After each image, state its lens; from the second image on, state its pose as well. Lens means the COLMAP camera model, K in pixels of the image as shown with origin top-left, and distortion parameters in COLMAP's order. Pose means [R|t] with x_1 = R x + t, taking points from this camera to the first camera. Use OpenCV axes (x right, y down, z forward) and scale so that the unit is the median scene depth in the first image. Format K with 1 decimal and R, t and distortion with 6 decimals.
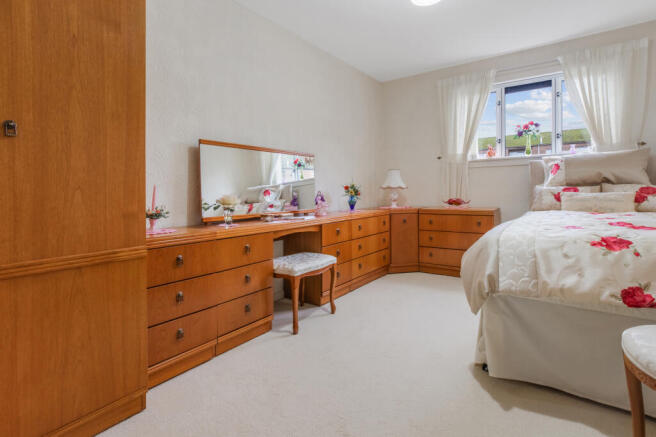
lens RADIAL K [[319.8, 0, 329.4], [0, 319.8, 209.0], [0, 0, 1]] dist [-0.000686, 0.000349]
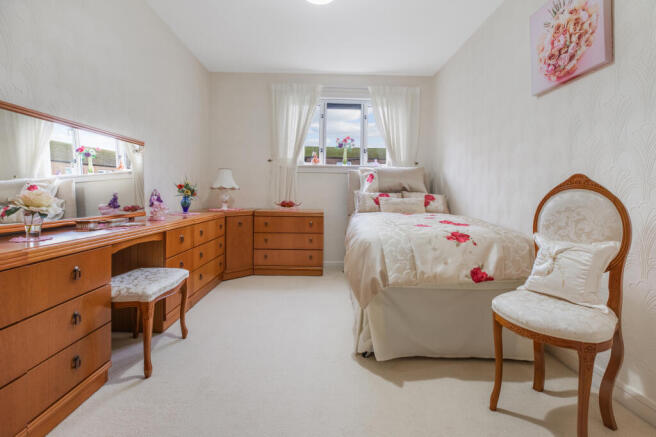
lens RADIAL K [[315.7, 0, 328.0], [0, 315.7, 218.5], [0, 0, 1]] dist [-0.004993, -0.000221]
pose [[0.811173, -0.018204, 0.584523, -0.149532], [0.003681, 0.999655, 0.026025, -0.002407], [-0.584795, -0.018959, 0.810960, 0.119258]]
